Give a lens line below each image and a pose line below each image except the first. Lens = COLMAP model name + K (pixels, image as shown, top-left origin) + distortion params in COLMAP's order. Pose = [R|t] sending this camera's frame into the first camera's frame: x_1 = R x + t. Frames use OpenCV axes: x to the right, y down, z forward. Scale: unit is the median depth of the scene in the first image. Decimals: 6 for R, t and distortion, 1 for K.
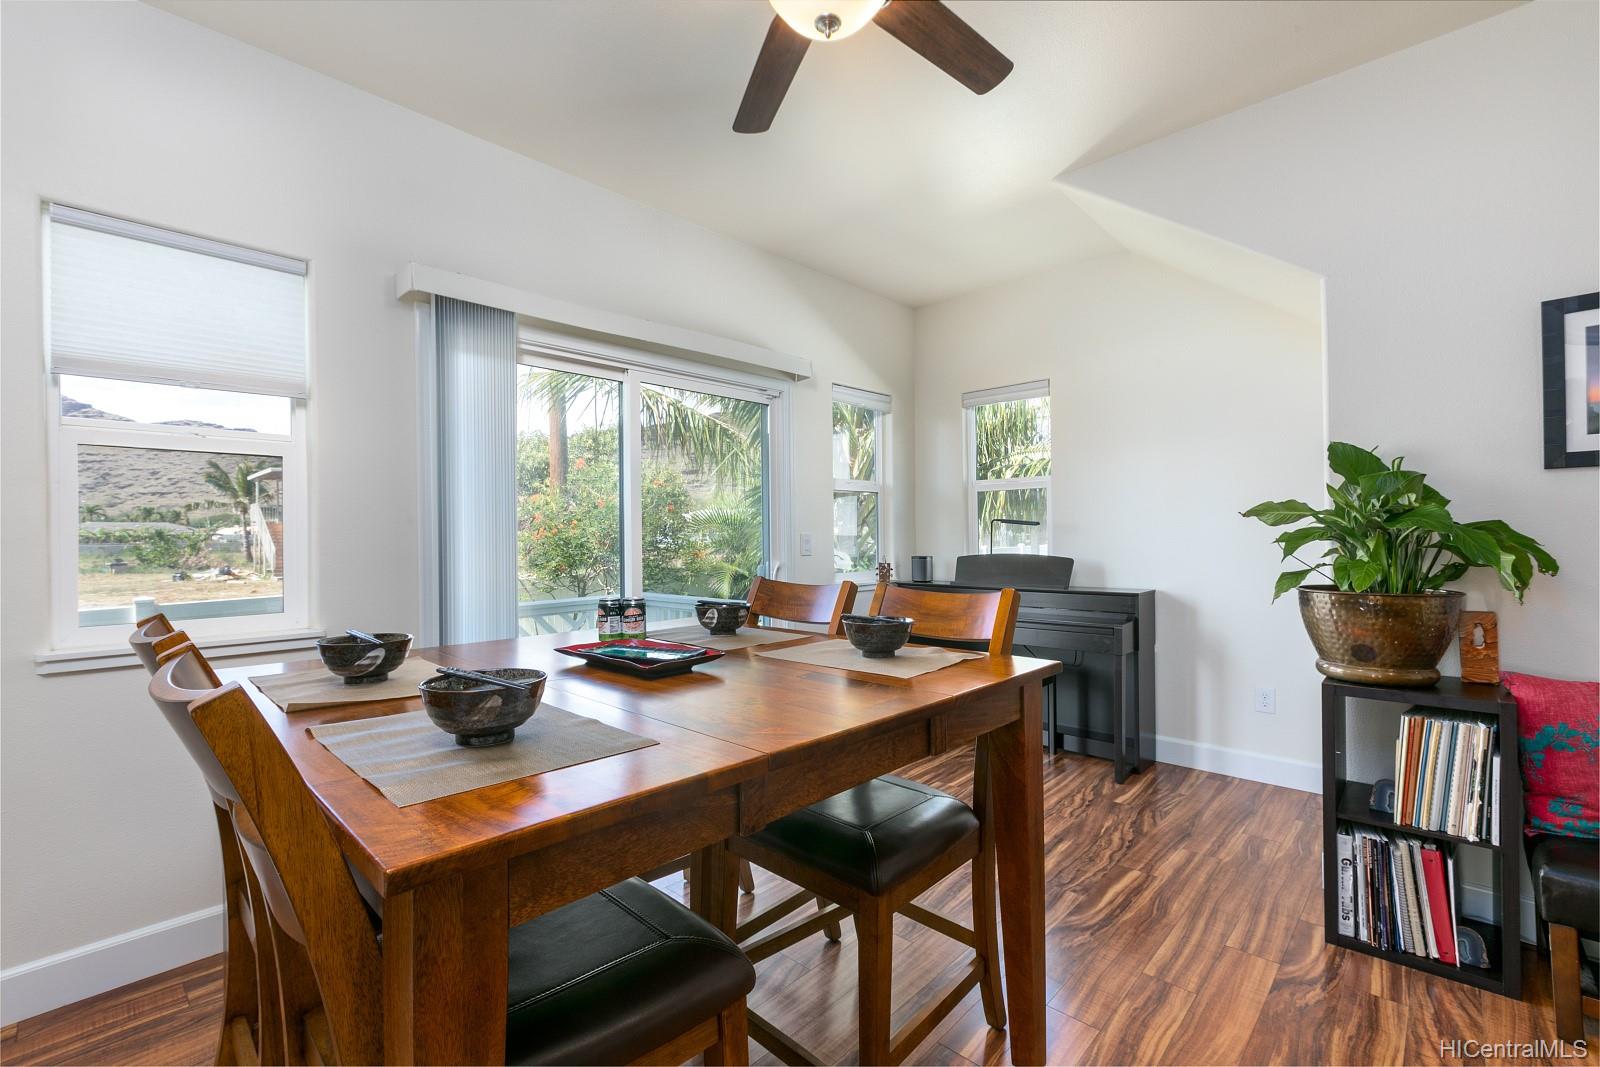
lens RADIAL K [[700.8, 0, 793.9], [0, 700.8, 540.7], [0, 0, 1]] dist [0.001496, 0.000156]
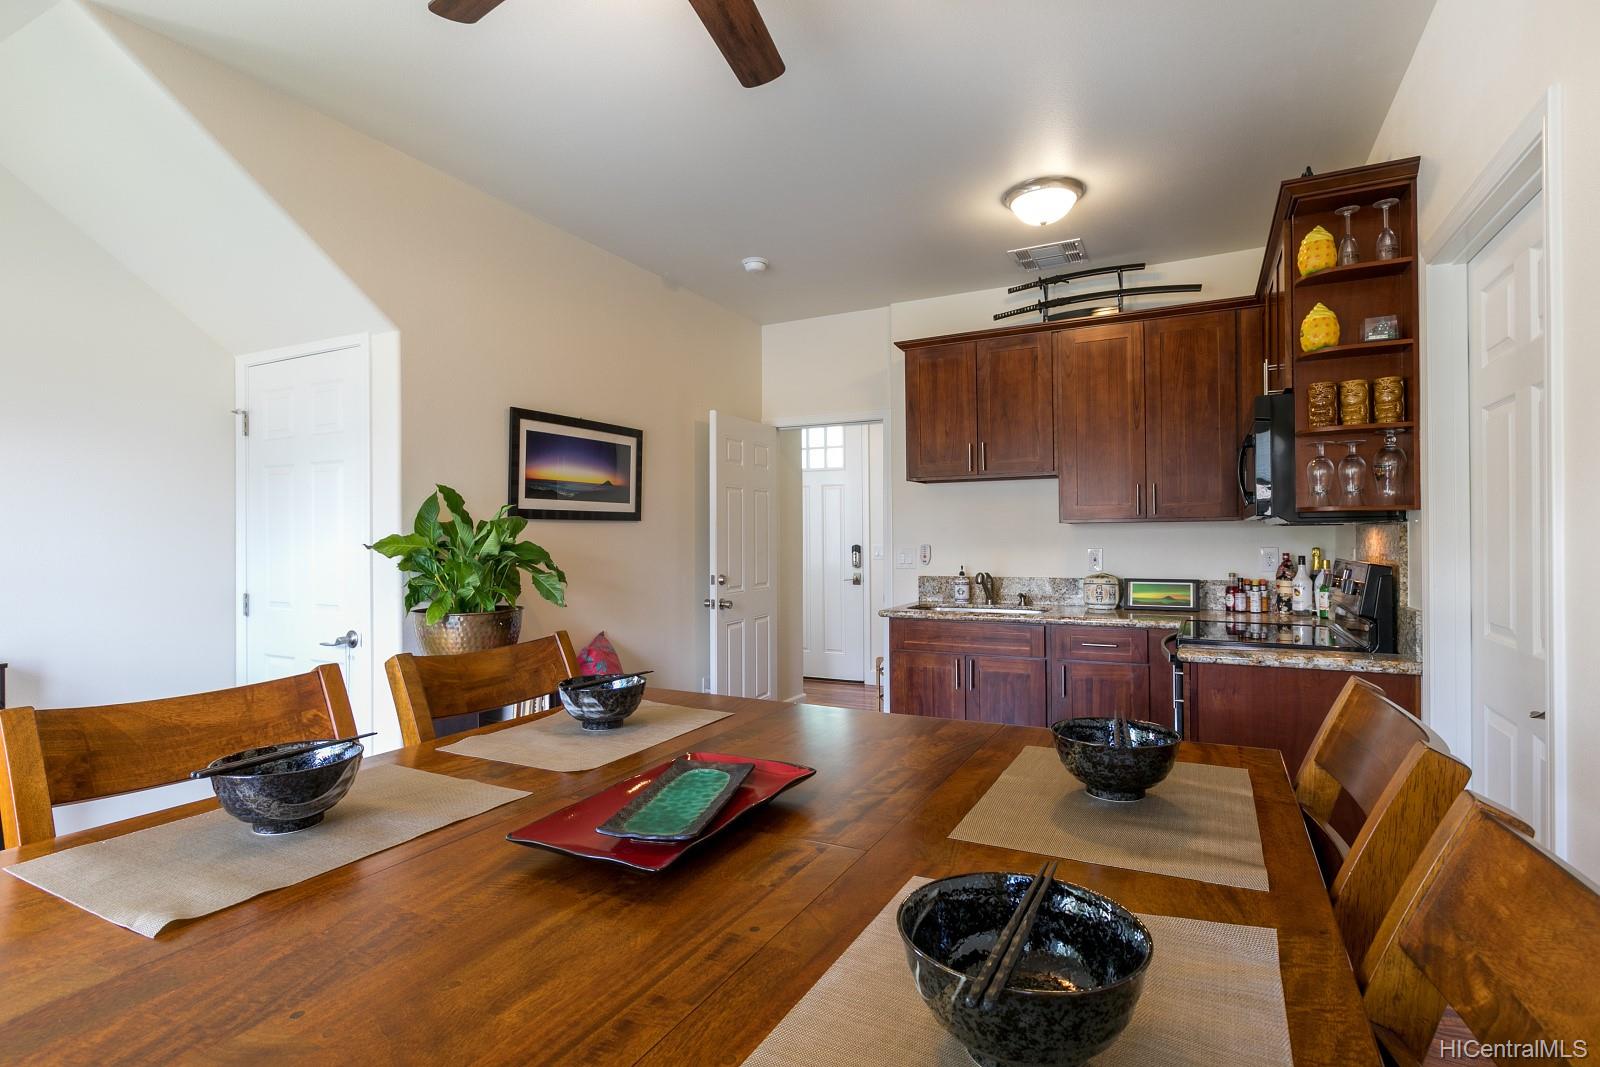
lens RADIAL K [[773.9, 0, 800.0], [0, 773.9, 533.5], [0, 0, 1]] dist [-0.003095, 0.000574]
pose [[-0.288610, 0.019332, 0.957251, -0.418301], [0.015484, 0.999760, -0.015522, -0.019119], [-0.957321, 0.010342, -0.288840, 0.543741]]
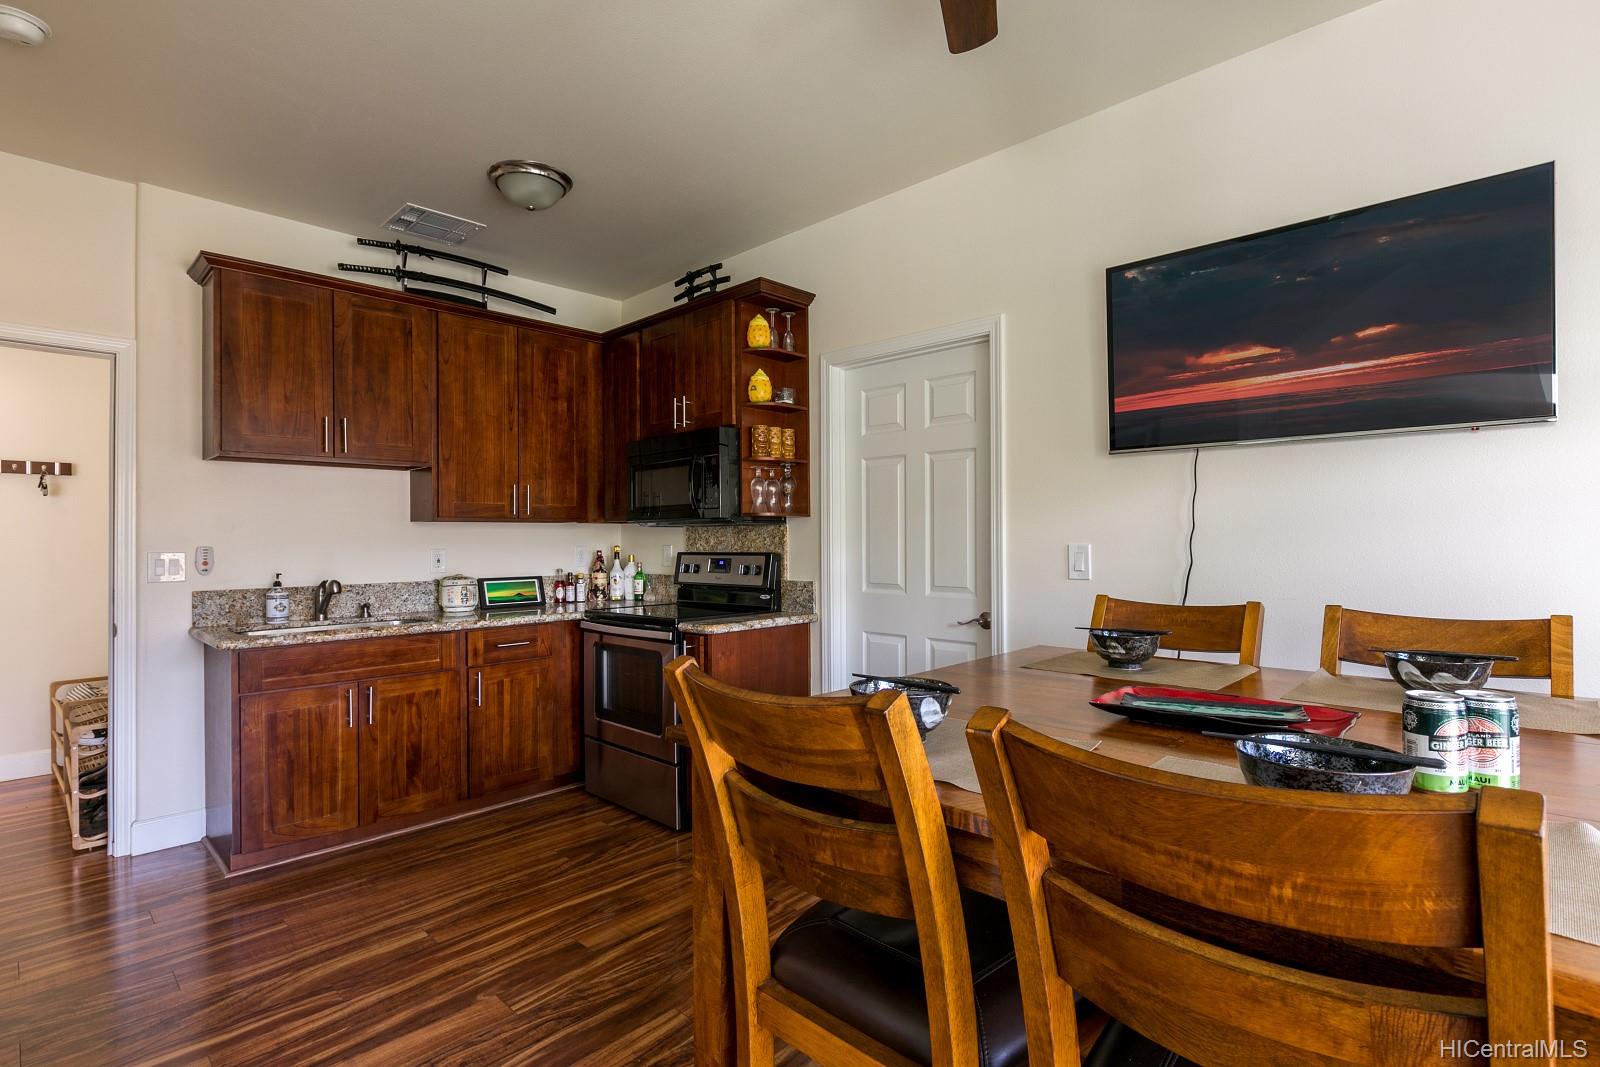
lens RADIAL K [[773.9, 0, 800.0], [0, 773.9, 533.5], [0, 0, 1]] dist [-0.003095, 0.000574]
pose [[-0.999809, 0.019341, 0.002864, 0.111809], [0.019334, 0.999810, -0.002430, -0.016715], [-0.002910, -0.002374, -0.999993, 0.916307]]
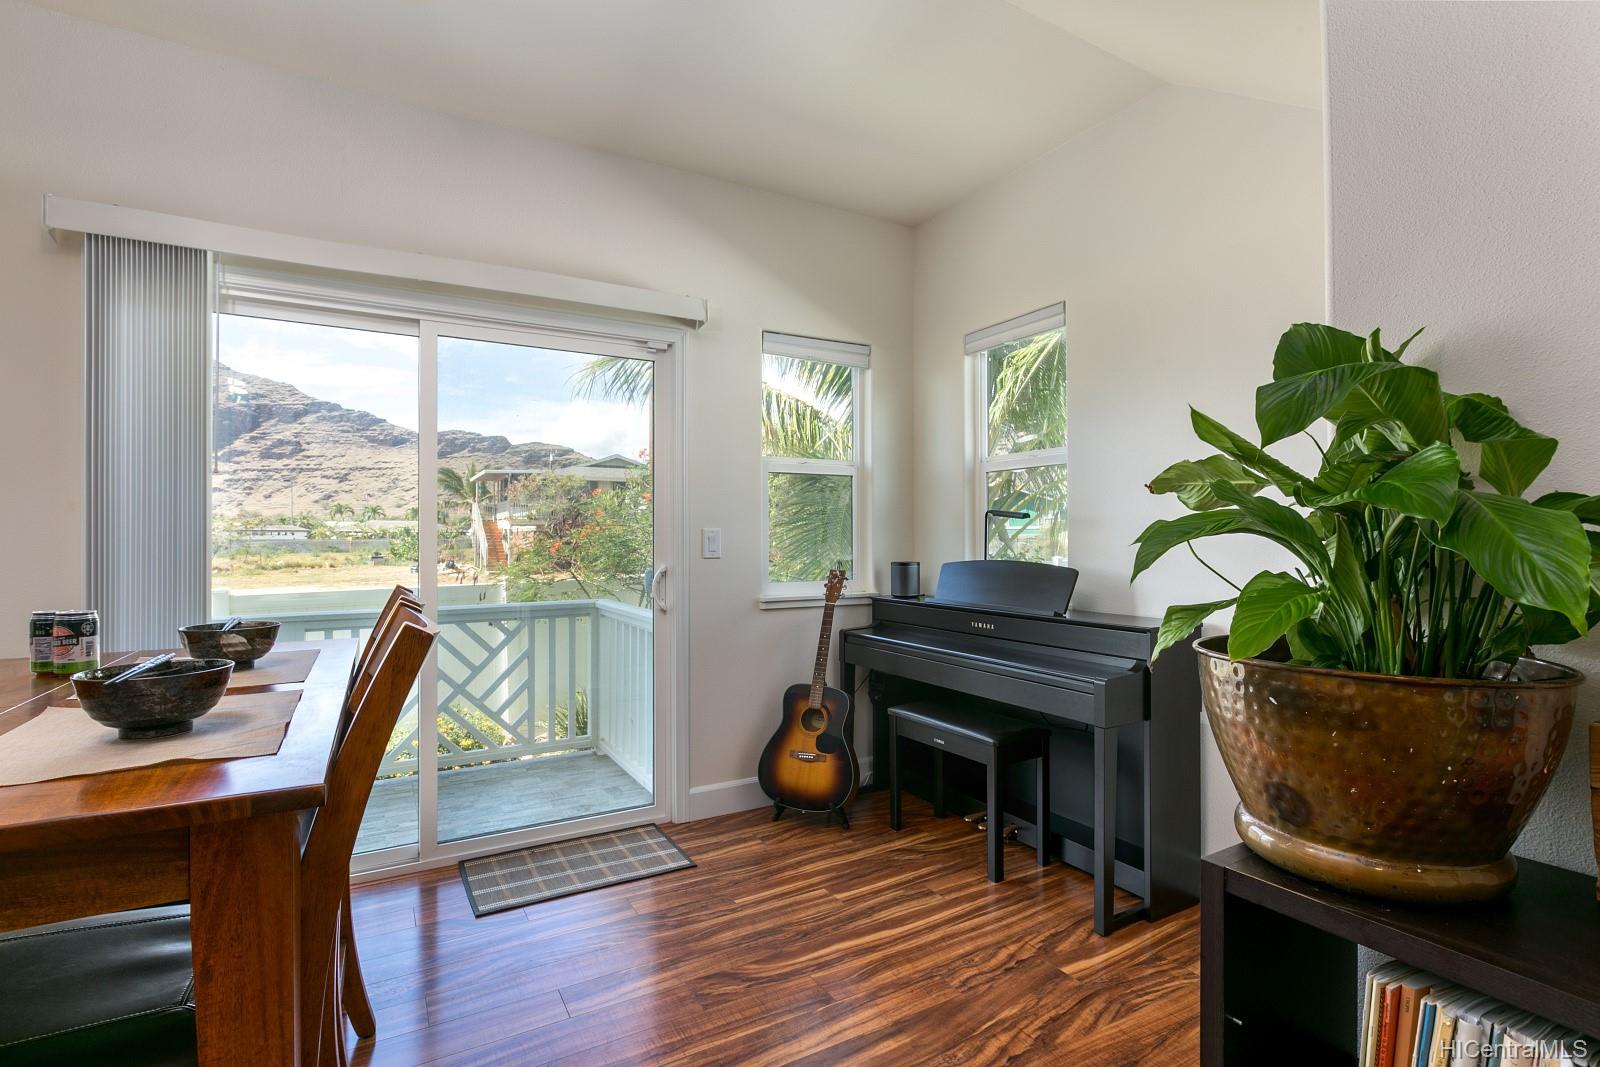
lens RADIAL K [[752.9, 0, 791.3], [0, 752.9, 537.4], [0, 0, 1]] dist [-0.002236, -0.000634]
pose [[0.957372, 0.008797, -0.288726, 0.408779], [-0.010601, 0.999933, -0.004684, 0.002243], [0.288665, 0.007545, 0.957400, 0.296809]]
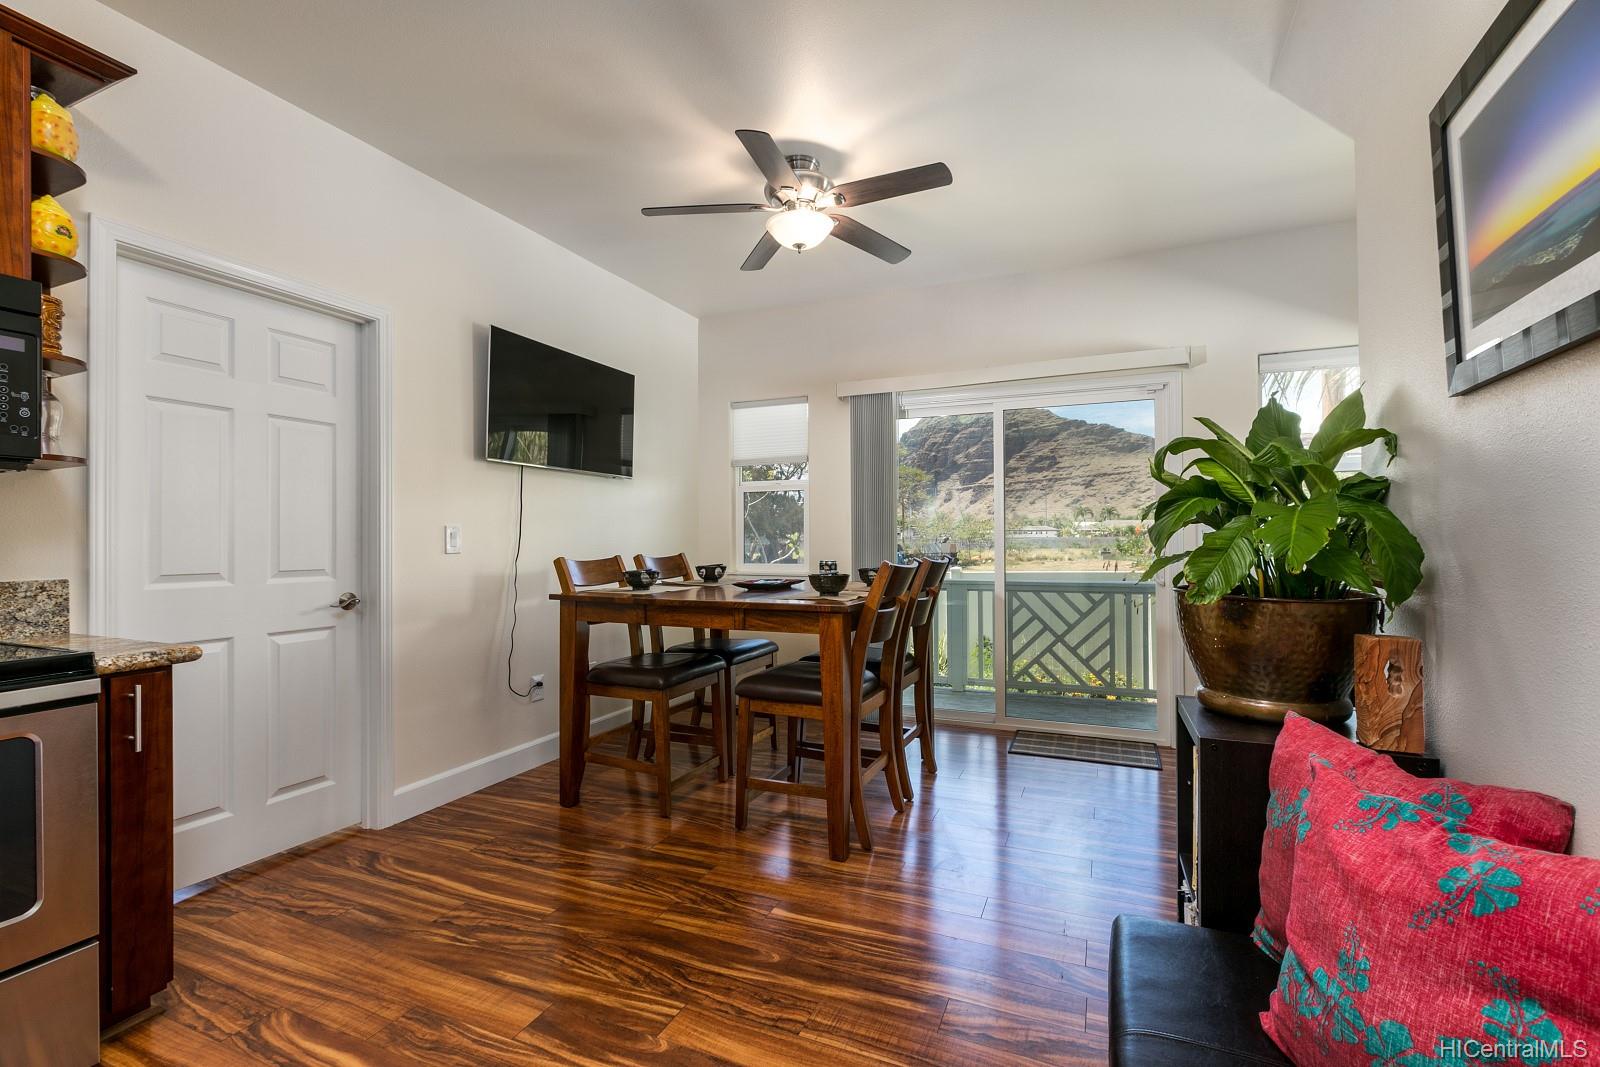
lens RADIAL K [[700.8, 0, 793.9], [0, 700.8, 540.7], [0, 0, 1]] dist [0.001496, 0.000156]
pose [[0.335263, 0.011310, -0.942057, 0.880131], [-0.004325, 0.999936, 0.010466, 0.007840], [0.942115, 0.000566, 0.335291, 0.184956]]
